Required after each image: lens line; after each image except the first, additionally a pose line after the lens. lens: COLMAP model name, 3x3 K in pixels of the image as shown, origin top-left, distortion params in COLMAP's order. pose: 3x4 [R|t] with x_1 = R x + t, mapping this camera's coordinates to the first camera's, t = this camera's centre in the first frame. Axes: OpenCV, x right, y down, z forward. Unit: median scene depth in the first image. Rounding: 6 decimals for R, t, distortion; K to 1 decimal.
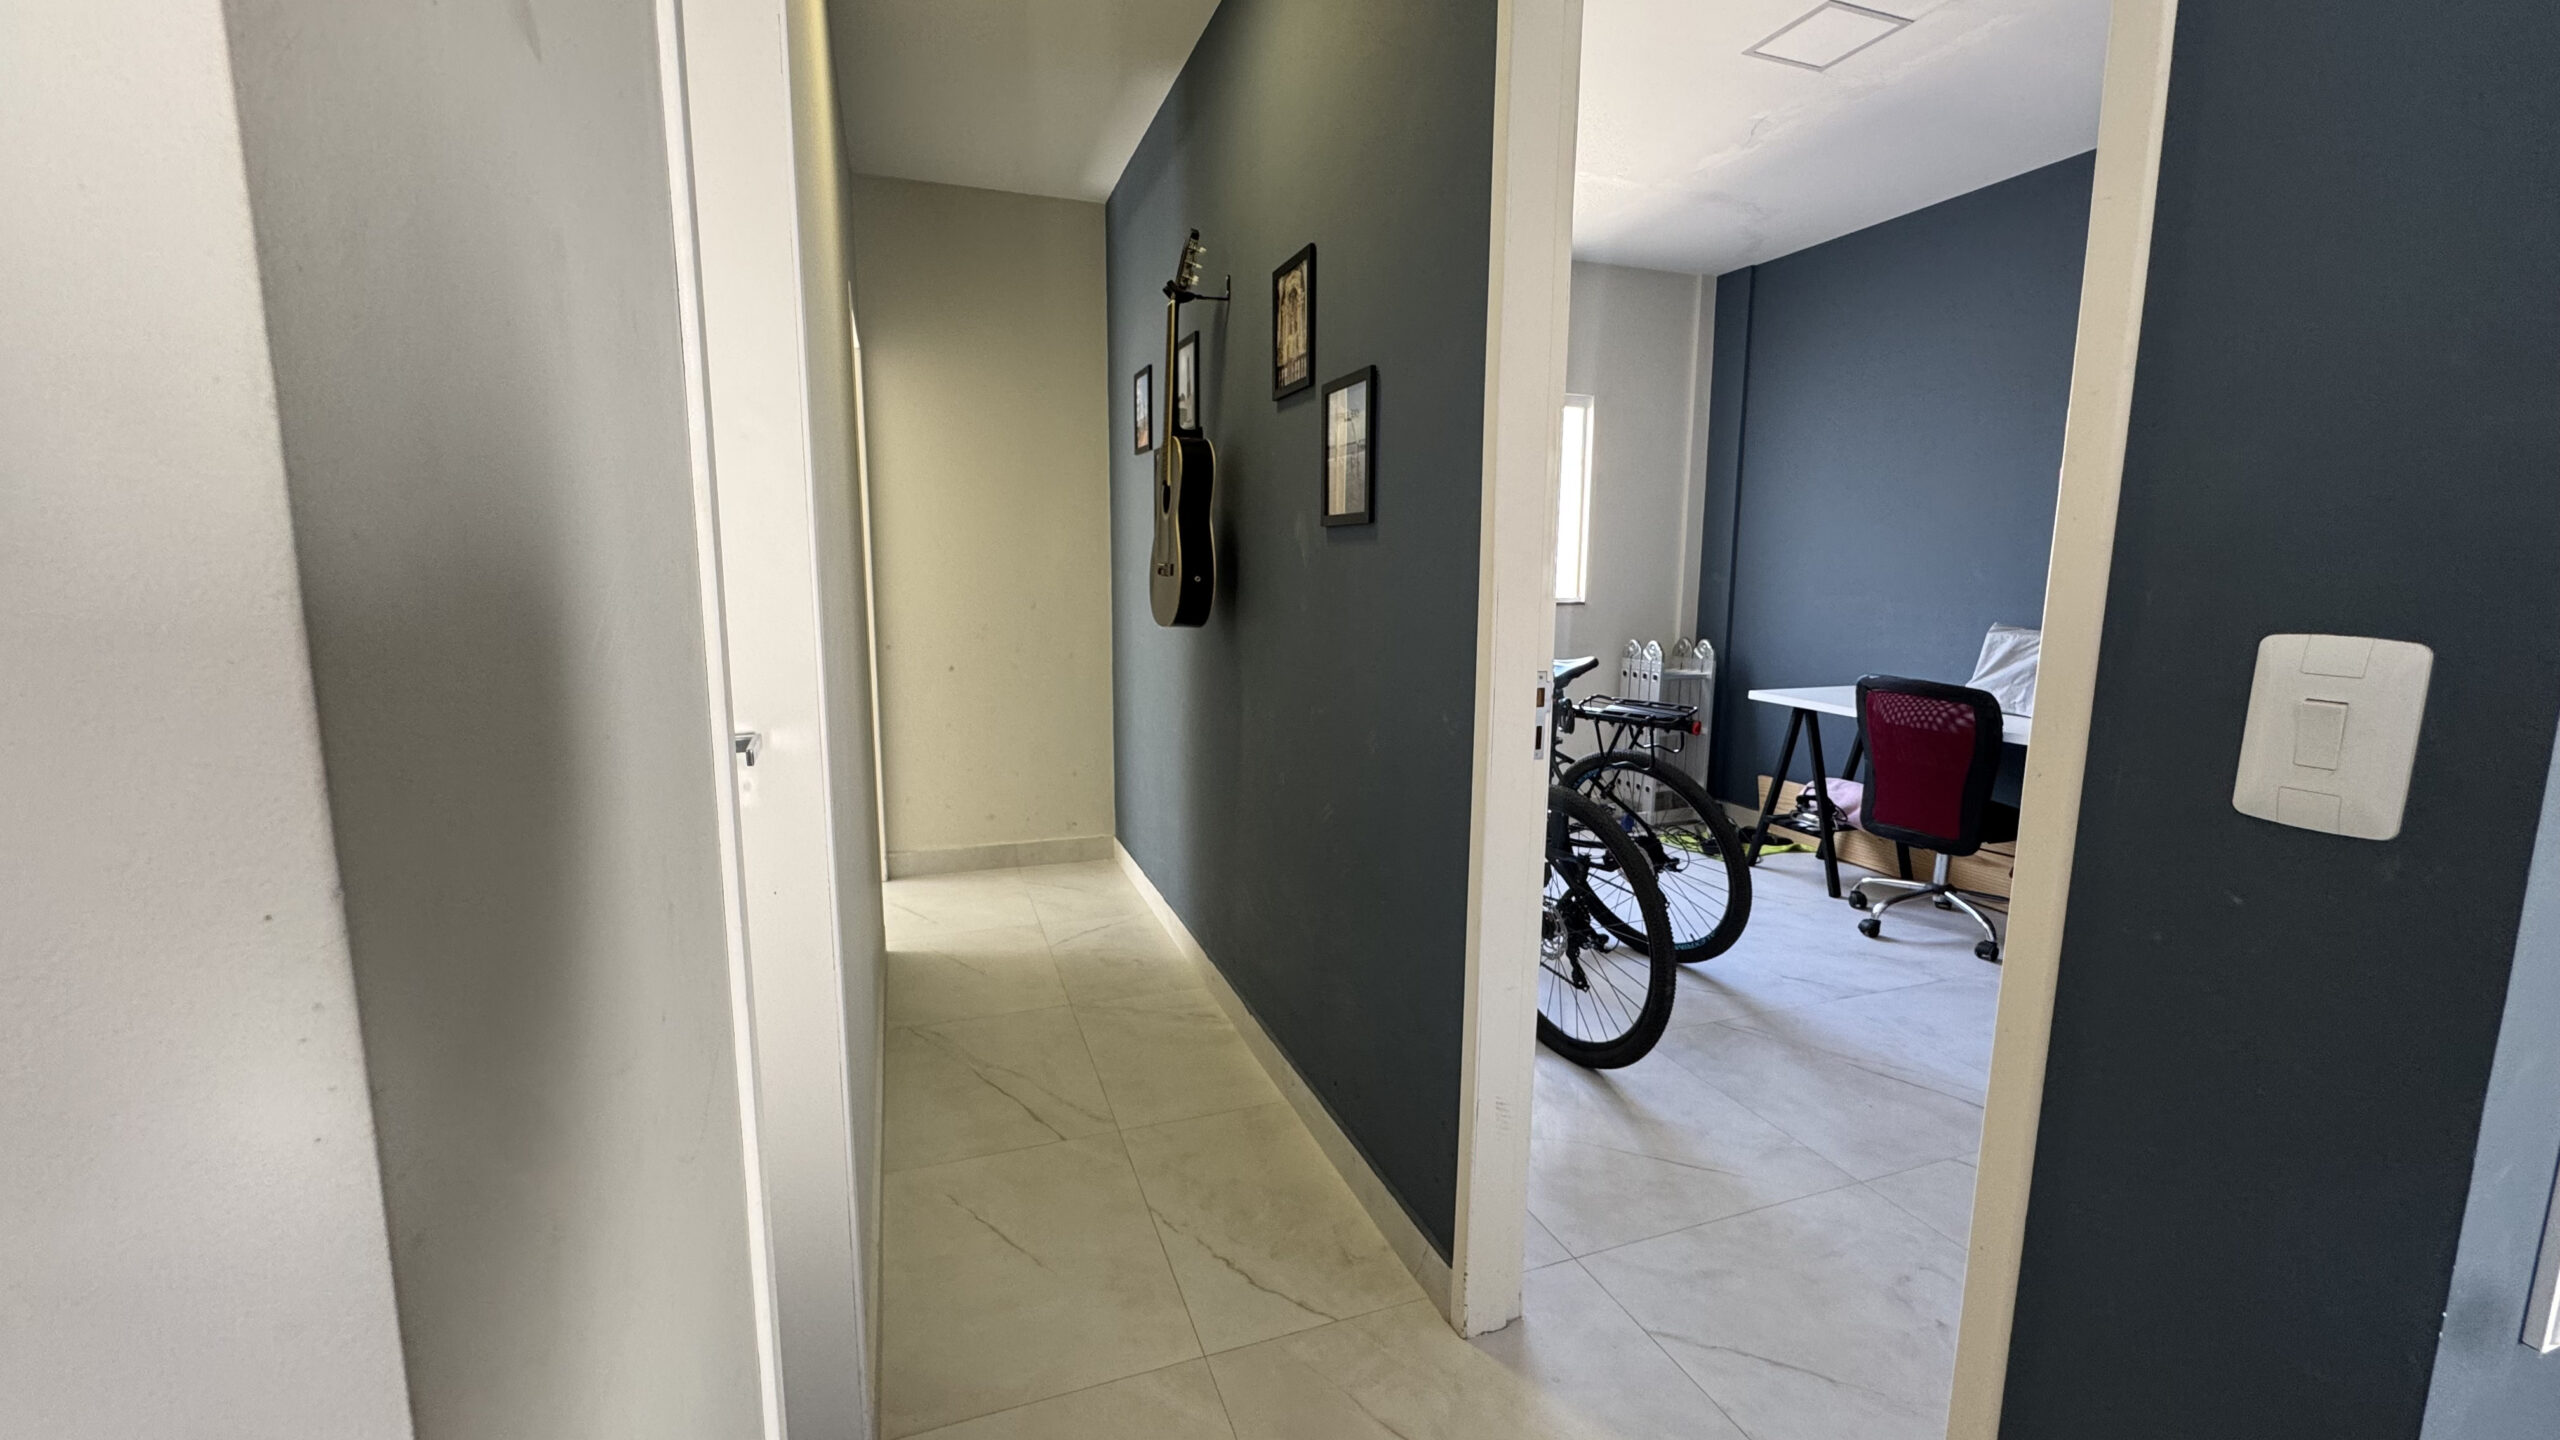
lens RADIAL K [[1035.8, 0, 1278.5], [0, 1035.8, 717.9], [0, 0, 1]] dist [-0.004363, 0.000254]
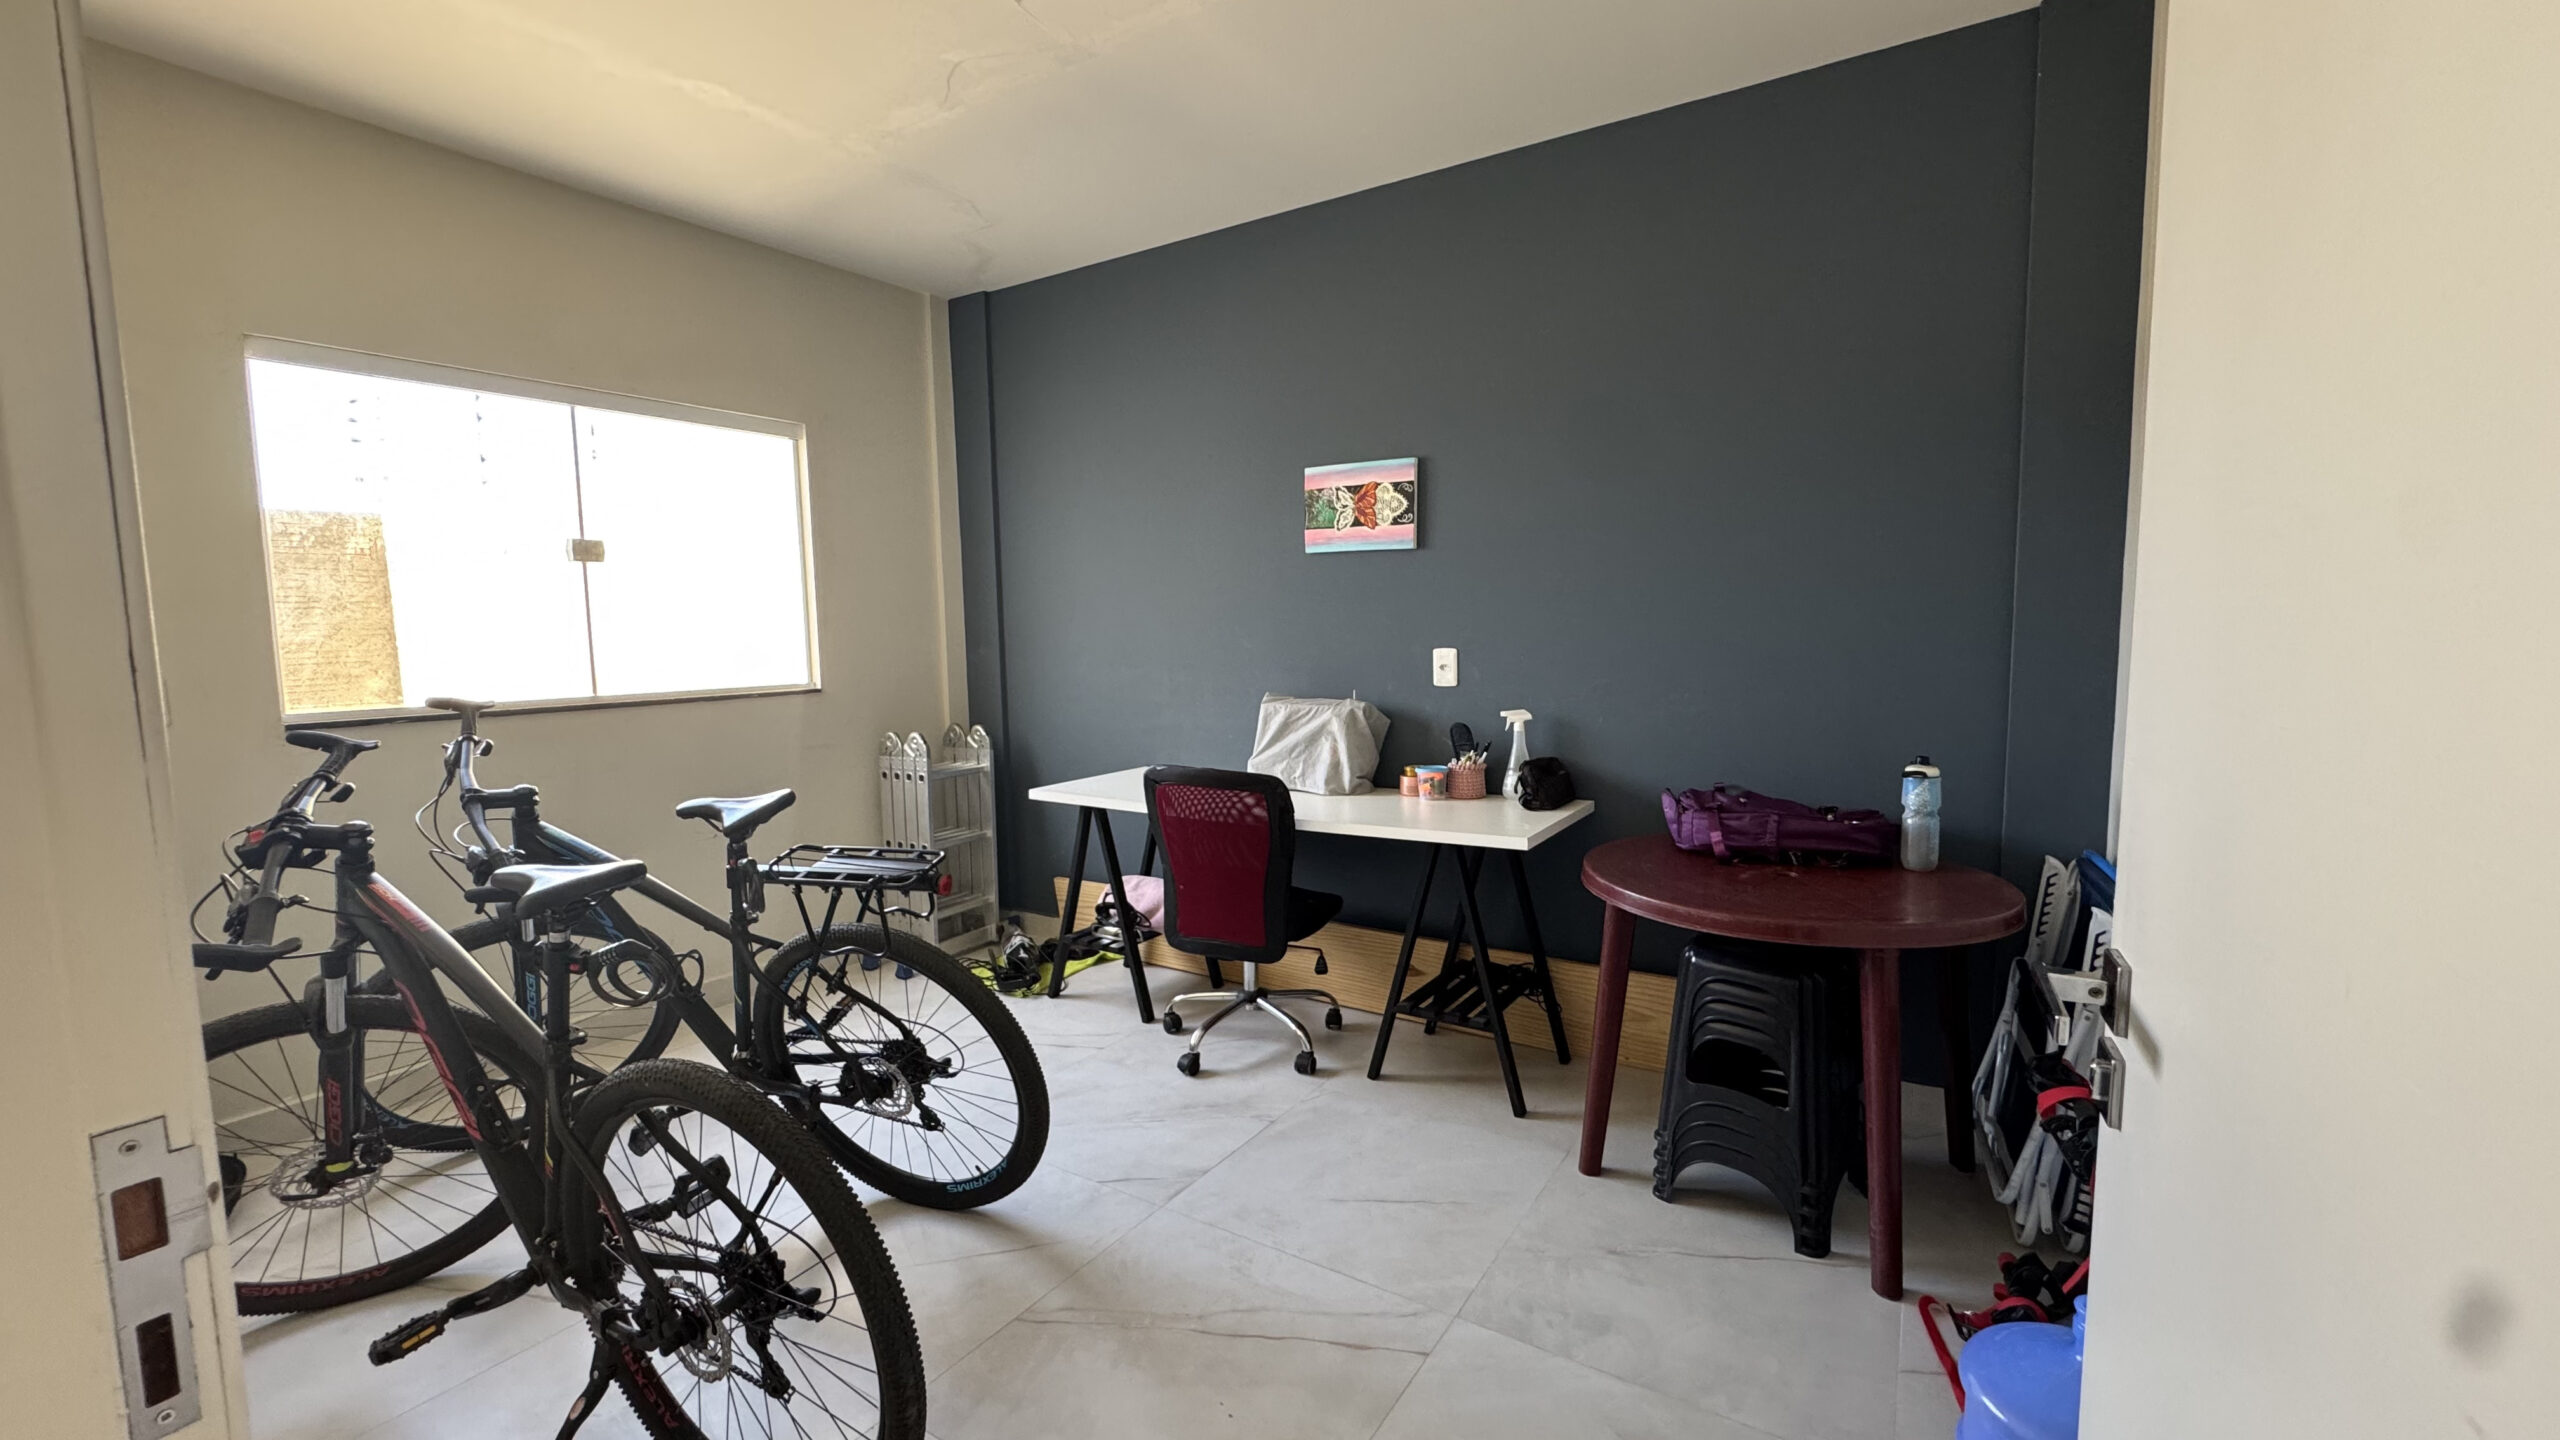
lens RADIAL K [[1035.8, 0, 1278.5], [0, 1035.8, 717.9], [0, 0, 1]] dist [-0.004363, 0.000254]
pose [[0.796706, -0.074507, 0.599757, 0.135813], [0.111768, 0.993418, -0.025059, -0.043629], [-0.593942, 0.086998, 0.799790, 0.241563]]
